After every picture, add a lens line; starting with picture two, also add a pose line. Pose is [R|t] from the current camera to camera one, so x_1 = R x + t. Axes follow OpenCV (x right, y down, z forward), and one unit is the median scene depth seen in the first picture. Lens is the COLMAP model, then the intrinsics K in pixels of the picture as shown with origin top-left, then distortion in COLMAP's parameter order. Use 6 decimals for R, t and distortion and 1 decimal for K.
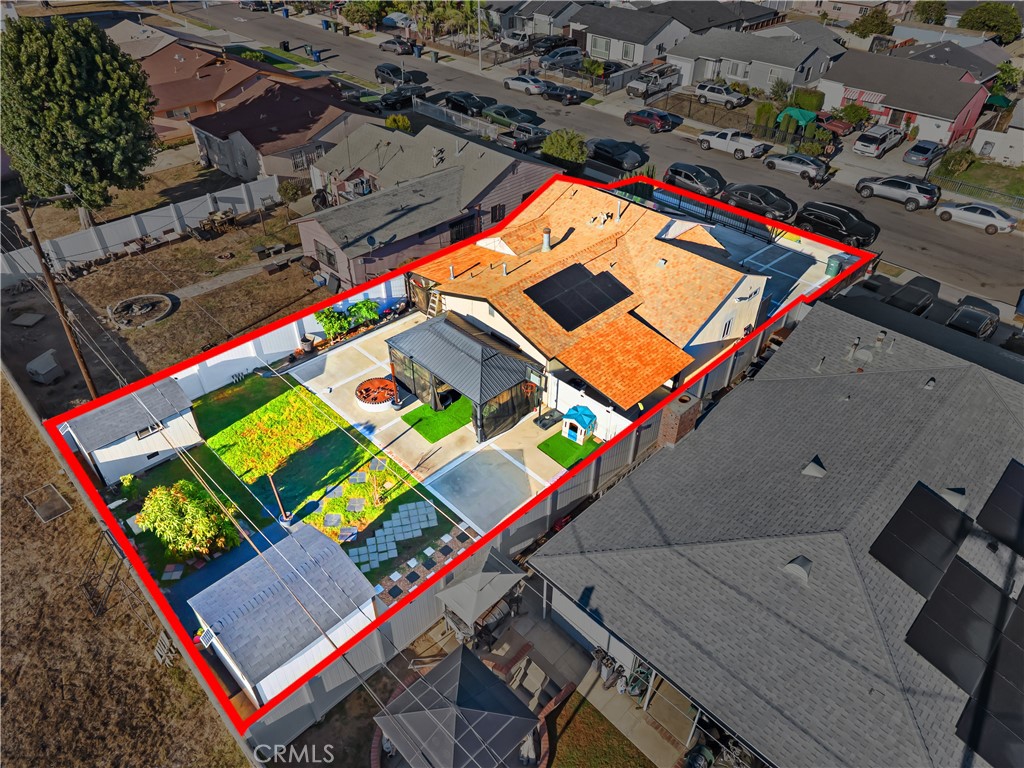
lens RADIAL K [[686.2, 0, 510.9], [0, 686.2, 378.5], [0, 0, 1]] dist [0.032633, -0.037311]
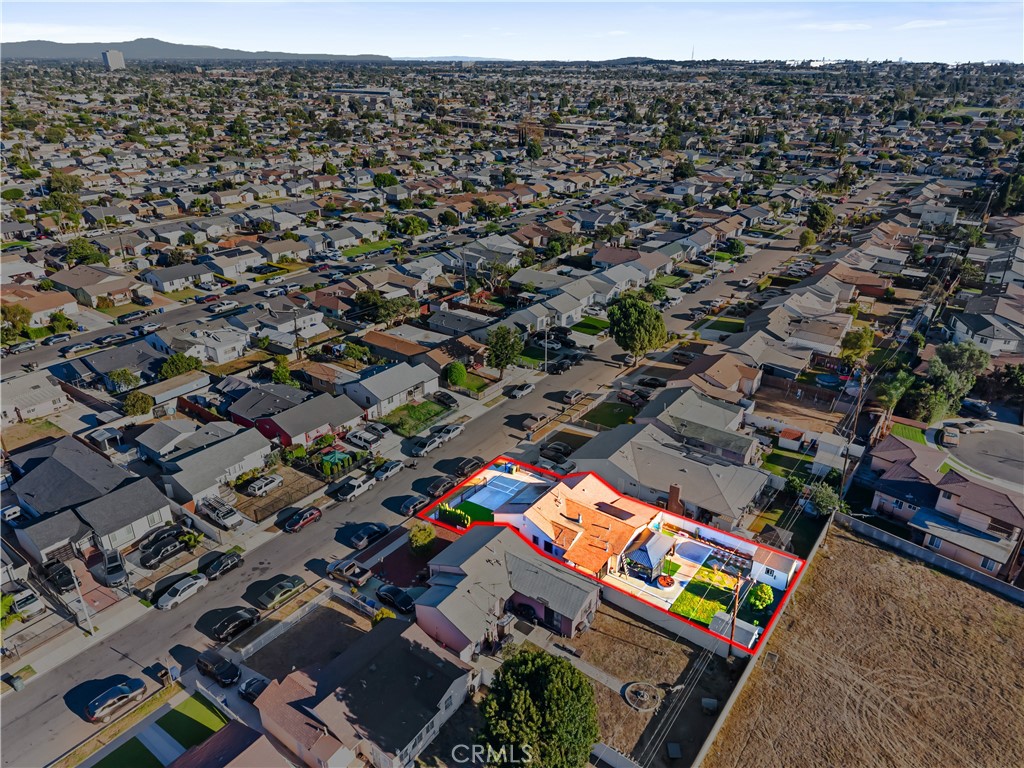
lens RADIAL K [[686.2, 0, 510.9], [0, 686.2, 378.5], [0, 0, 1]] dist [0.032633, -0.037311]
pose [[-0.153097, -0.421475, 0.893823, -1.544594], [0.604798, 0.675349, 0.422047, -1.419858], [-0.781525, 0.605197, 0.151513, 0.481265]]
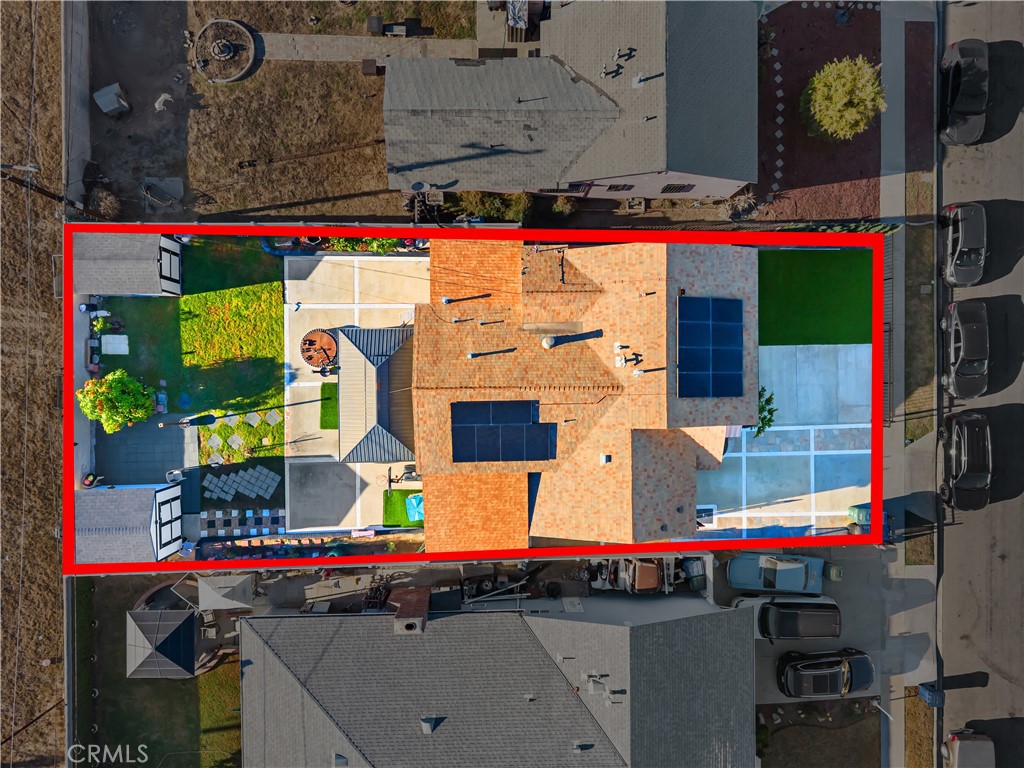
lens RADIAL K [[686.2, 0, 510.9], [0, 686.2, 378.5], [0, 0, 1]] dist [0.032633, -0.037311]
pose [[0.719100, 0.694717, 0.016220, 0.031005], [-0.443953, 0.441328, 0.779831, -0.737844], [0.534603, -0.567978, 0.625780, 0.346287]]
